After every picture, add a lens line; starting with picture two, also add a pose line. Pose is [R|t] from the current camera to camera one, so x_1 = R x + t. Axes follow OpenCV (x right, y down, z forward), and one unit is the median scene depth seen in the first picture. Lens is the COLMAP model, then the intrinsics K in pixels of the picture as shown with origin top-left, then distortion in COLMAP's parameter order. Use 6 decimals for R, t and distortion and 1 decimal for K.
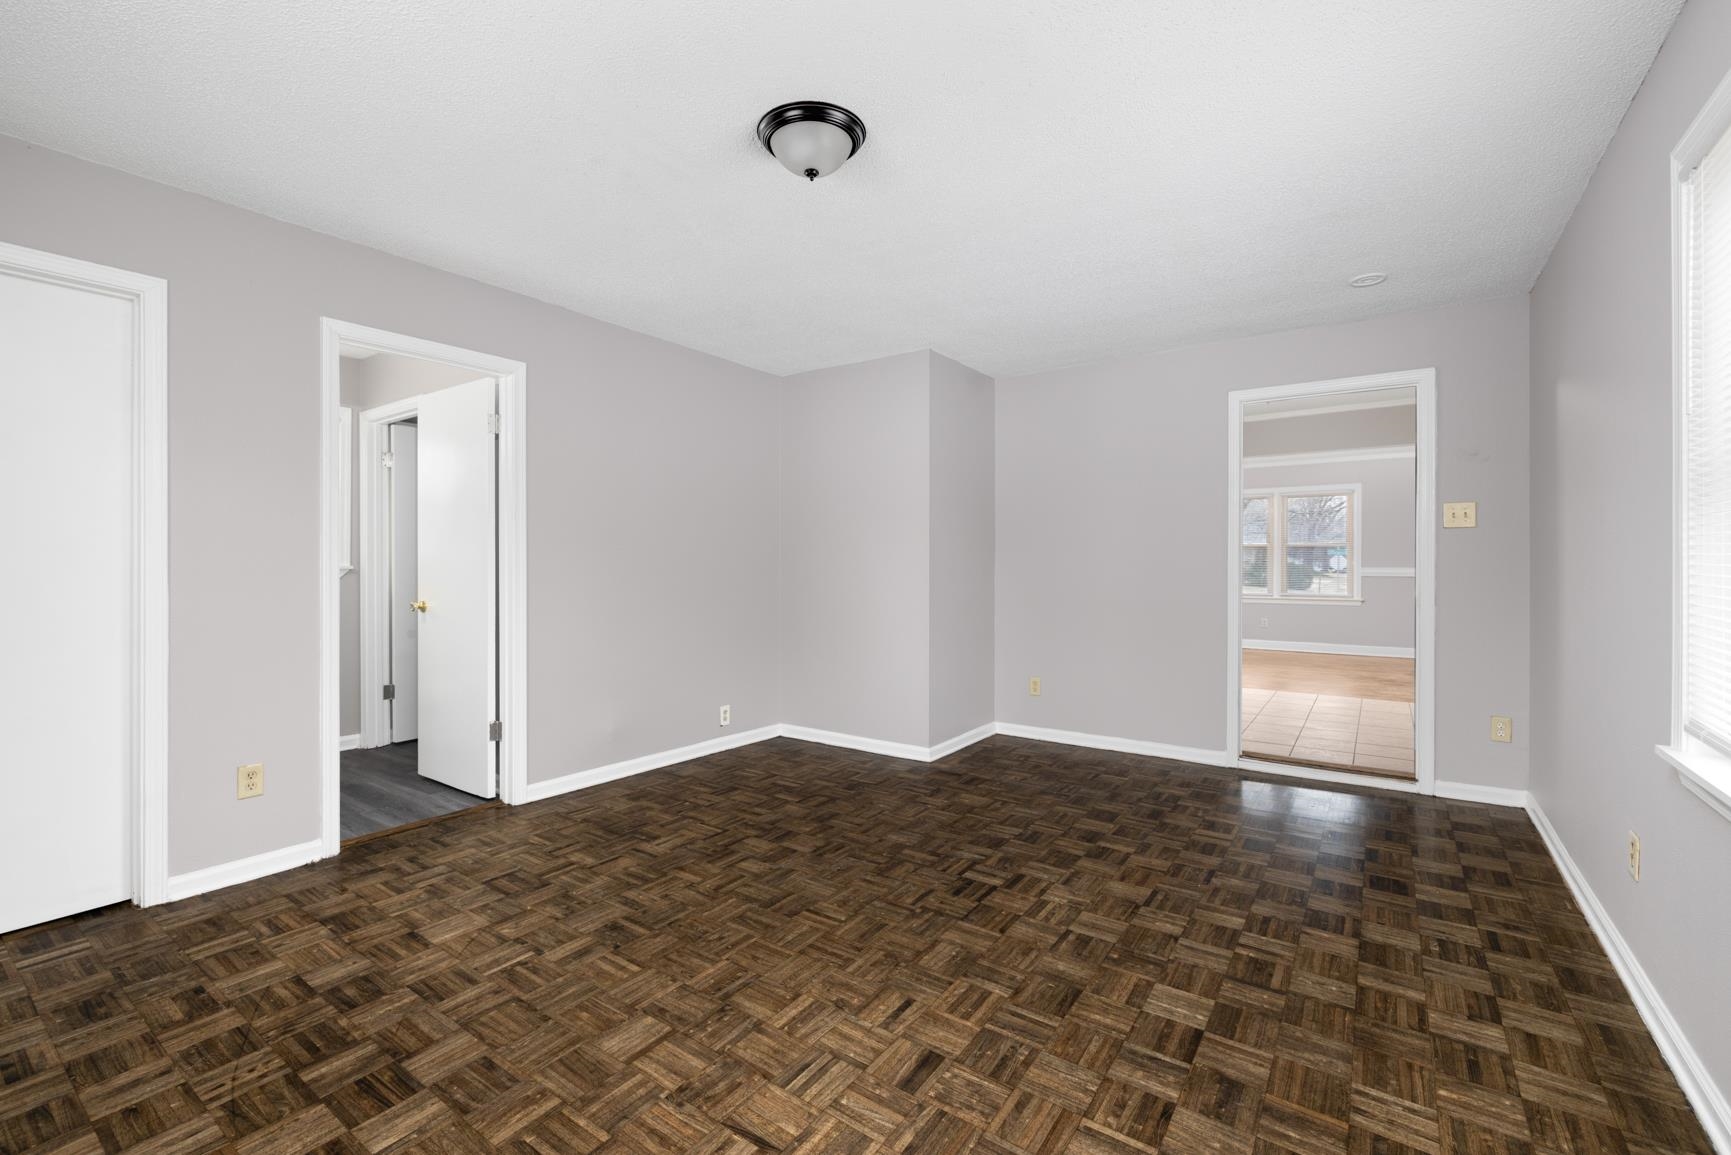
lens RADIAL K [[752.1, 0, 858.5], [0, 752.1, 566.6], [0, 0, 1]] dist [0.002974, -0.000845]
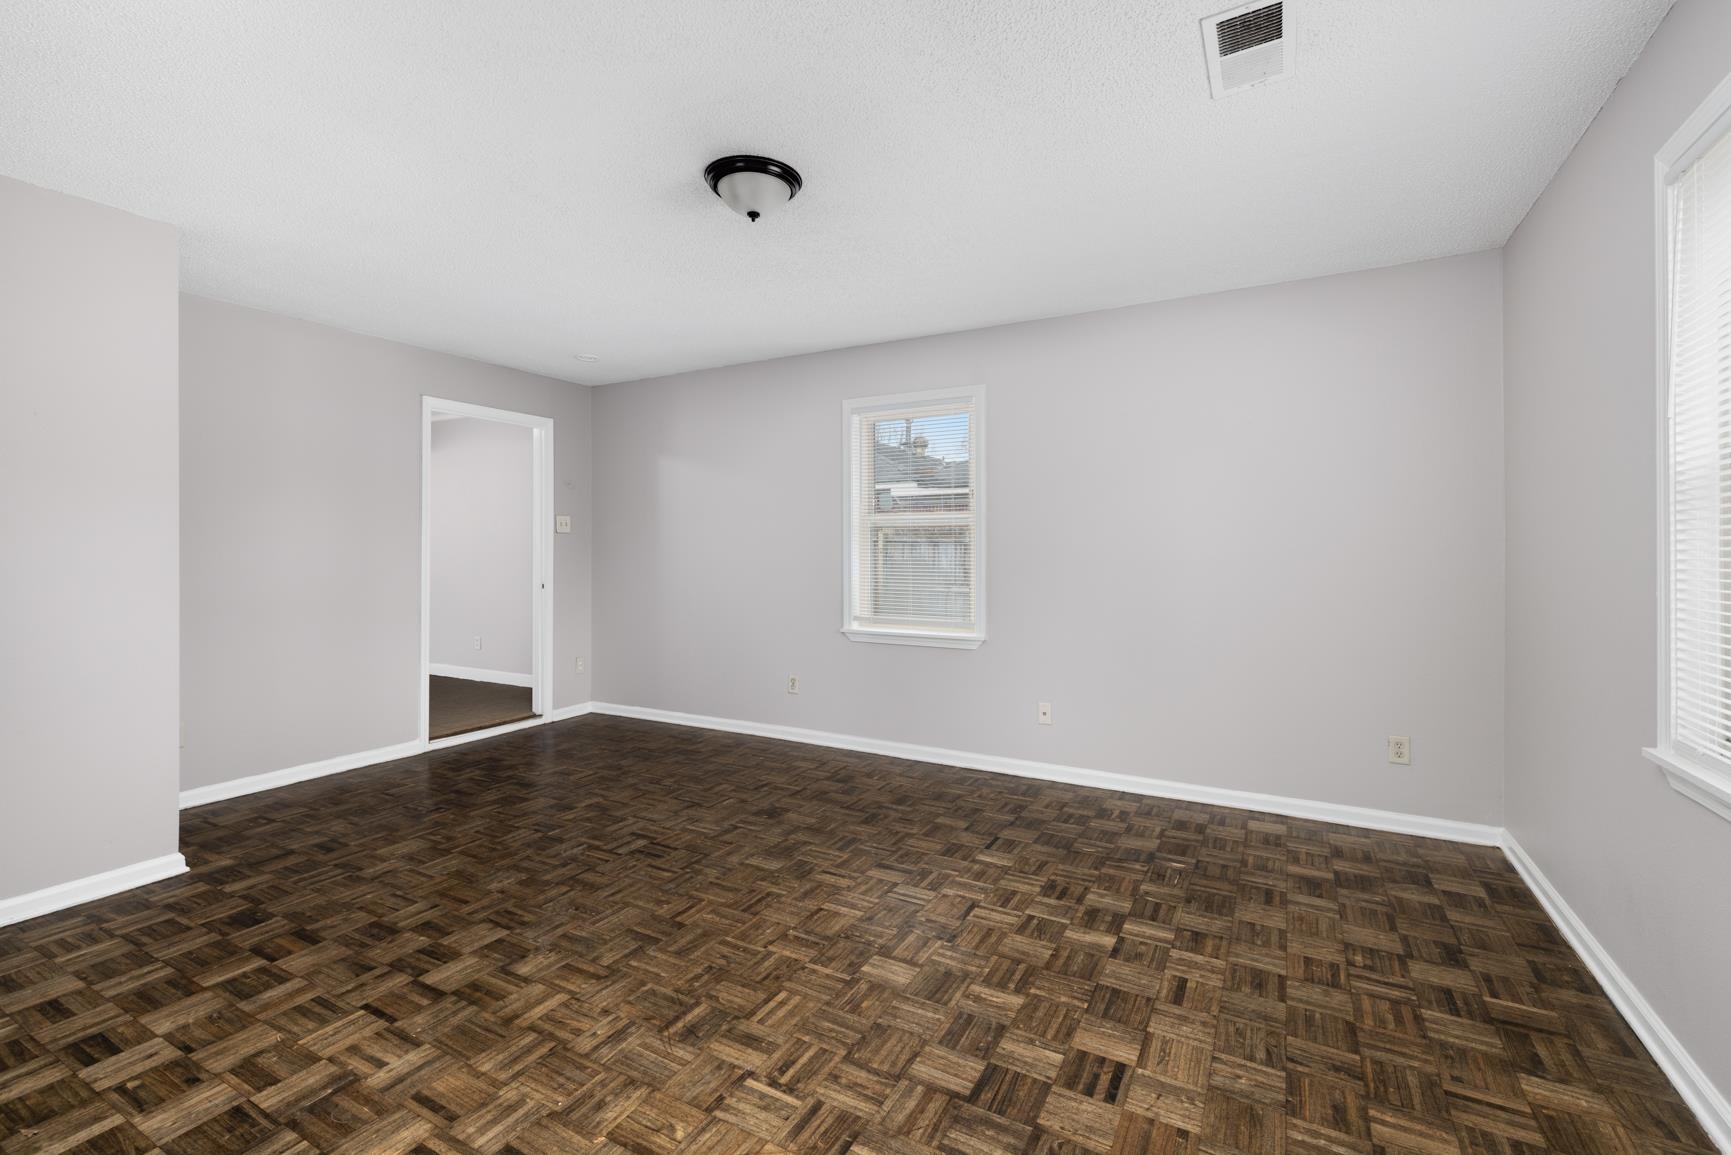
lens RADIAL K [[752.1, 0, 859.7], [0, 752.1, 563.5], [0, 0, 1]] dist [0.002974, -0.000845]
pose [[-0.108228, -0.015271, 0.994009, -1.079750], [0.006313, 0.999851, 0.016048, -0.022545], [-0.994106, 0.008013, -0.108115, 0.869200]]
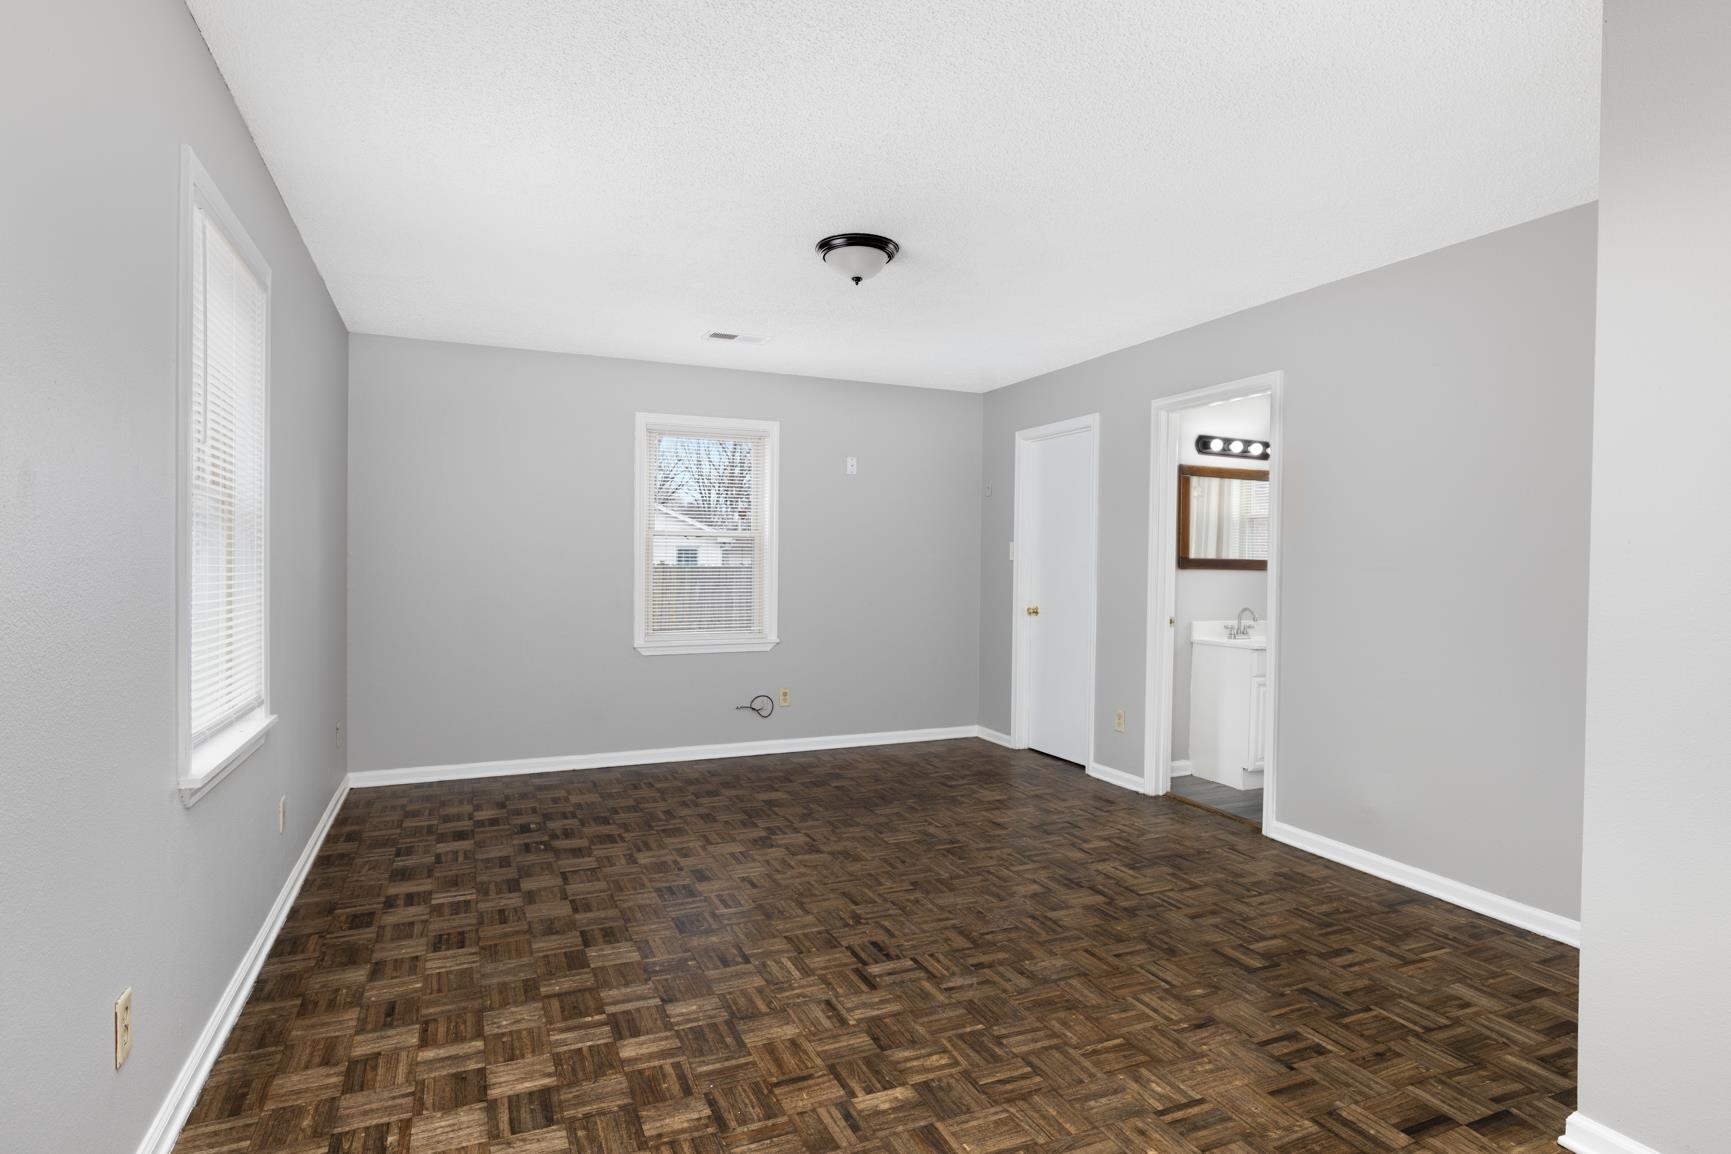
lens RADIAL K [[895.1, 0, 861.5], [0, 895.1, 575.9], [0, 0, 1]] dist [0.001470, -0.000711]
pose [[-0.514836, 0.003915, -0.857280, 1.143696], [-0.015408, 0.999786, 0.013819, -0.034183], [0.857151, 0.020324, -0.514665, 1.636716]]
